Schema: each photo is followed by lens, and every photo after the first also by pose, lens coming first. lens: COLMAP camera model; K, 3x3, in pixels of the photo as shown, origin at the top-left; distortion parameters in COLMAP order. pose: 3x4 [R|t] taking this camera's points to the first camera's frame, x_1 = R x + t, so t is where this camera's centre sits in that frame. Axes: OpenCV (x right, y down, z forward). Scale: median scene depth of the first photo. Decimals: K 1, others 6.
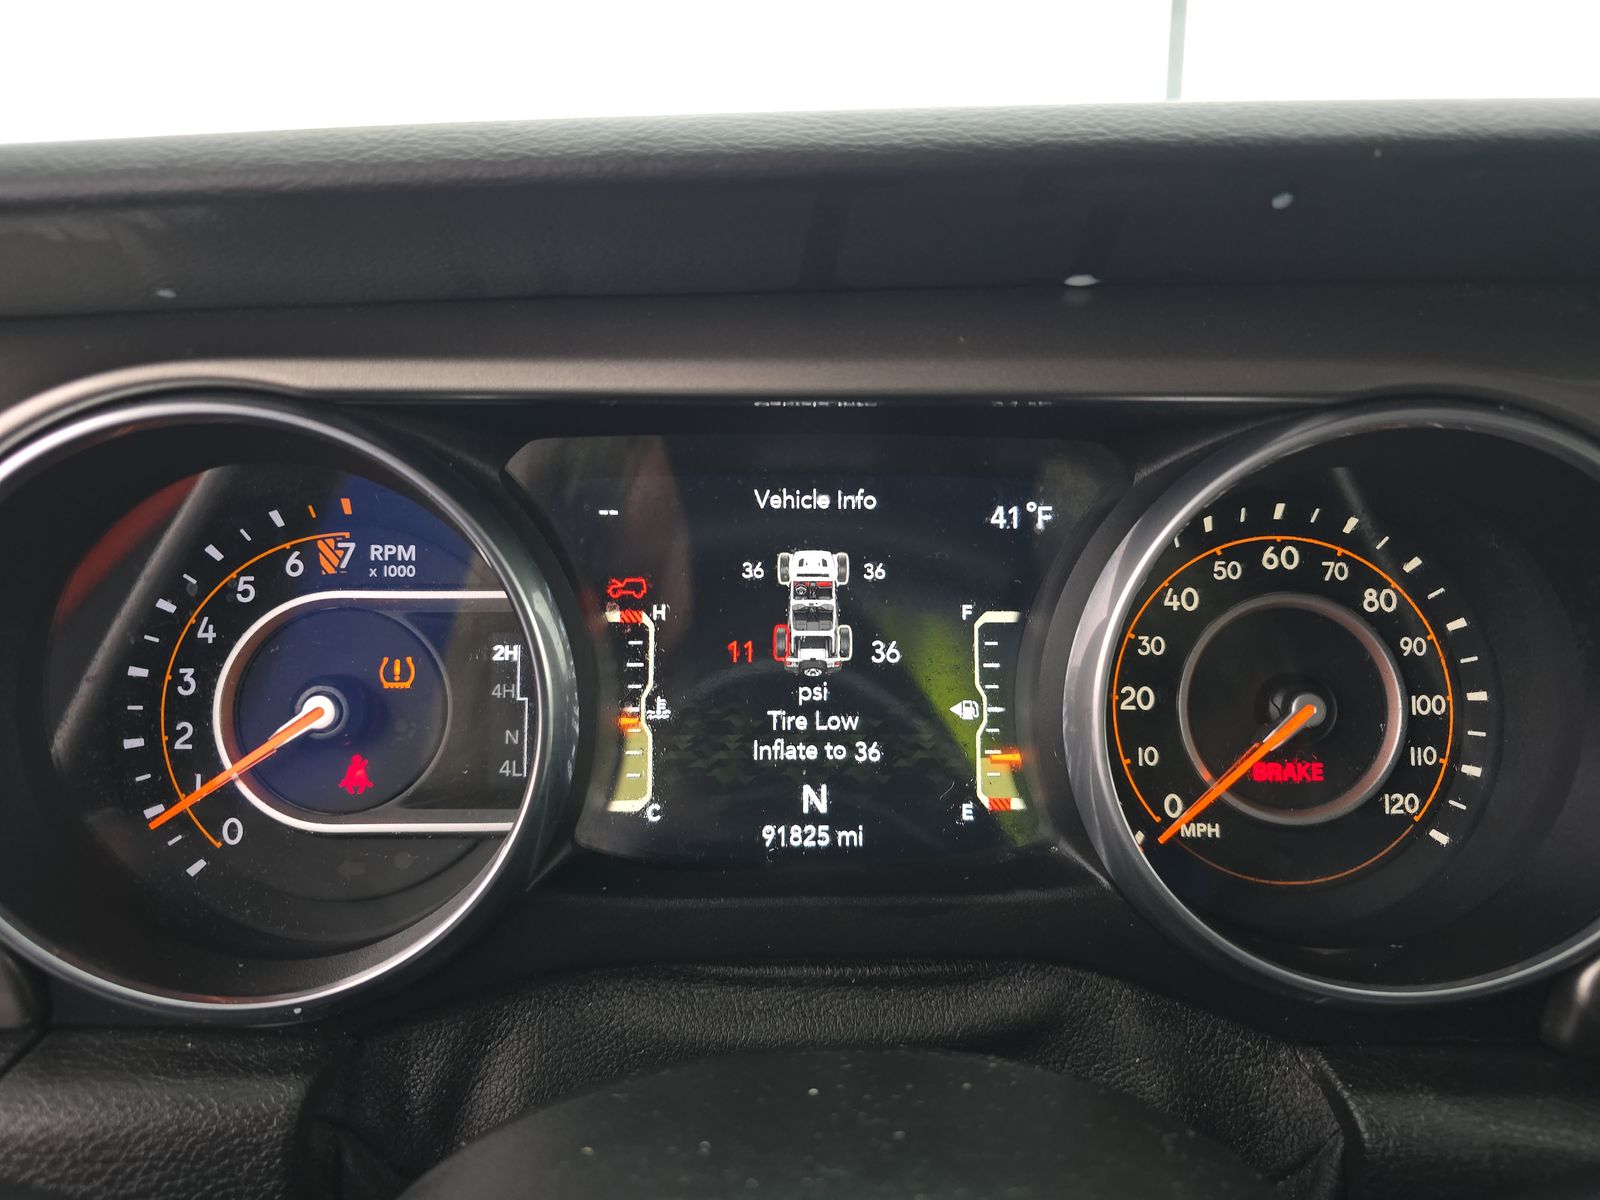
lens RADIAL K [[1070.1, 0, 805.9], [0, 1070.1, 594.8], [0, 0, 1]] dist [0.018876, -0.007776]
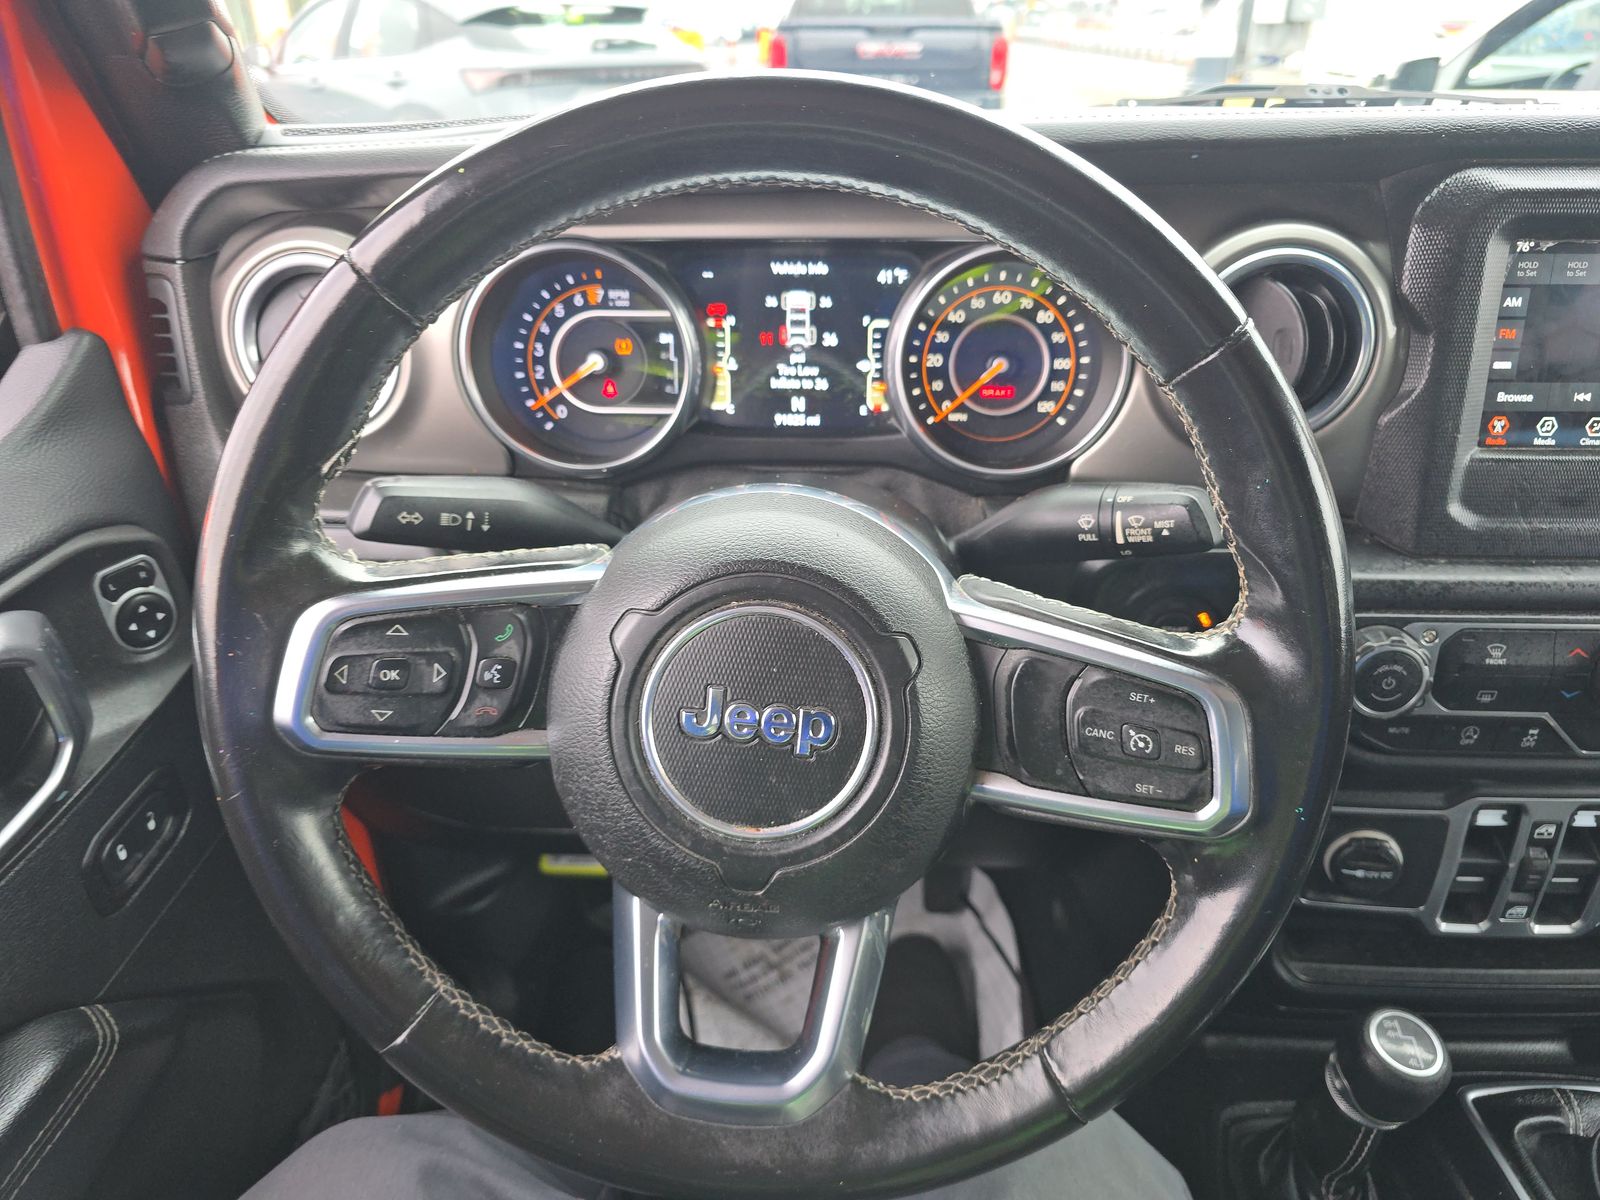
lens RADIAL K [[1070.1, 0, 812.3], [0, 1070.1, 605.9], [0, 0, 1]] dist [0.018876, -0.007776]
pose [[0.998264, 0.018996, -0.055750, 0.180563], [-0.002660, 0.960133, 0.279530, -0.040920], [0.058837, -0.278897, 0.958517, -1.388626]]
